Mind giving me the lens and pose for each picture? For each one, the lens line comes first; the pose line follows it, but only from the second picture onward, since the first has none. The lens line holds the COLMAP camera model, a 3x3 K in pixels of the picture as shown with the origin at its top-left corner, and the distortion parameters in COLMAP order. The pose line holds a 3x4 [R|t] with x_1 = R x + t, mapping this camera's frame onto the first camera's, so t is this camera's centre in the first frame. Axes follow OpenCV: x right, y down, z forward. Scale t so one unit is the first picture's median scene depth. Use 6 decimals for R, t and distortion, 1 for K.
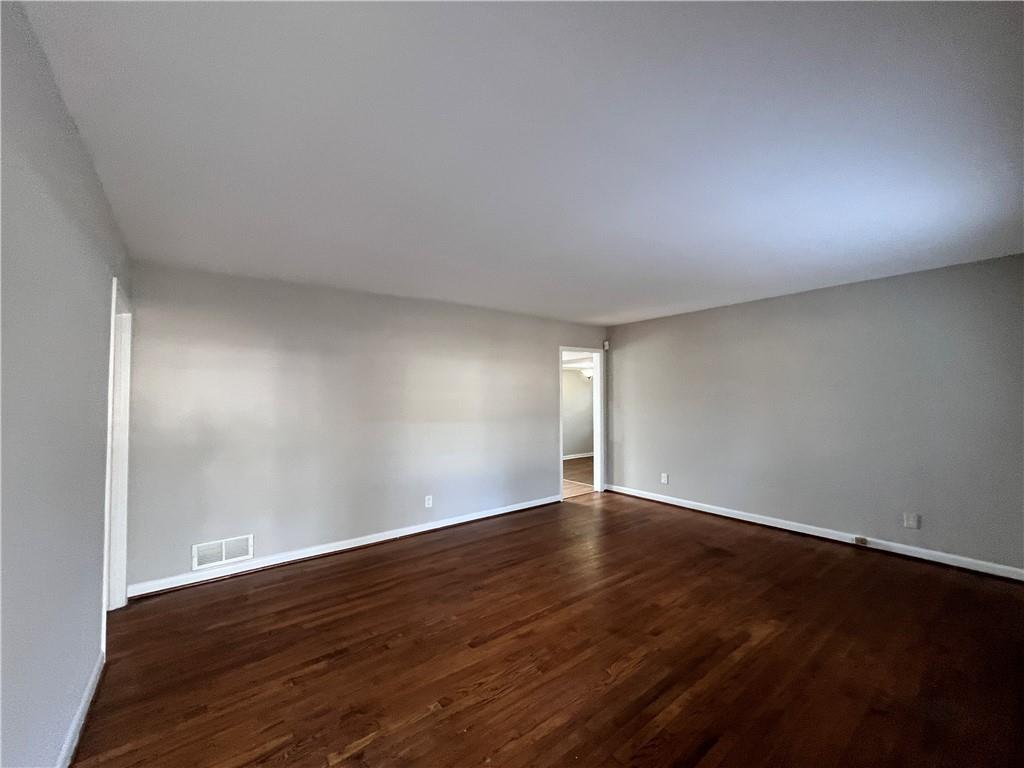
lens RADIAL K [[409.2, 0, 512.0], [0, 409.2, 384.0], [0, 0, 1]] dist [-0.001543, 0.000332]
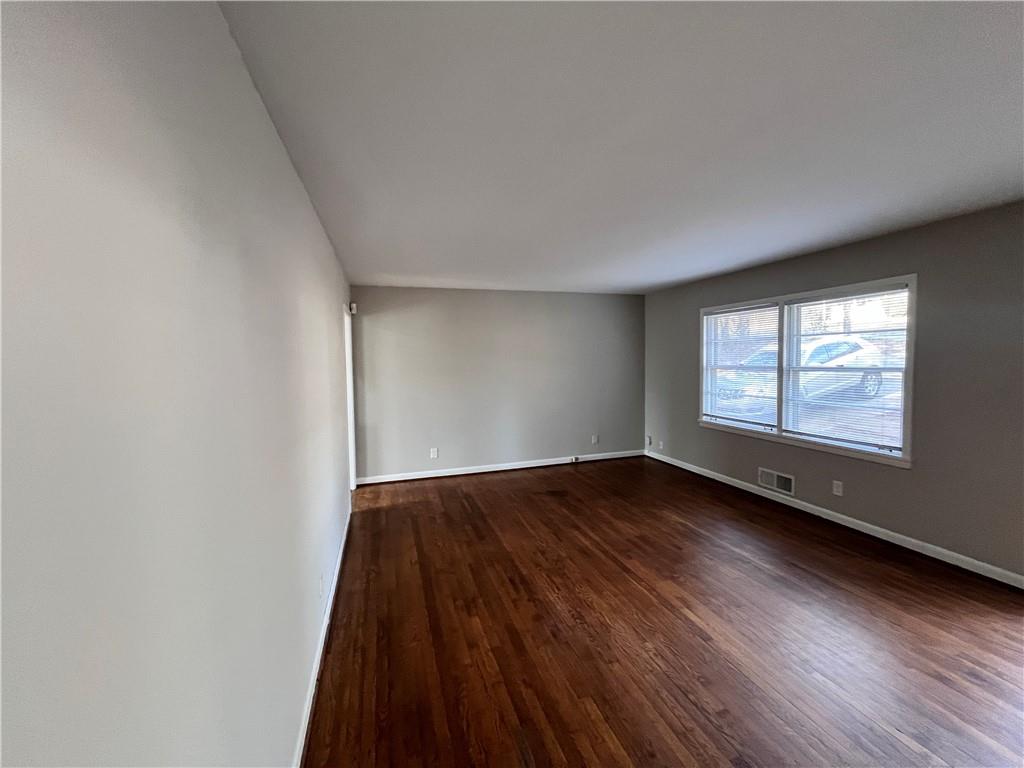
lens RADIAL K [[409.2, 0, 512.0], [0, 409.2, 384.0], [0, 0, 1]] dist [-0.001543, 0.000332]
pose [[0.348706, -0.054291, 0.935658, -0.689855], [-0.010186, 0.998042, 0.061707, 0.002016], [-0.937177, -0.031049, 0.347470, 0.699489]]
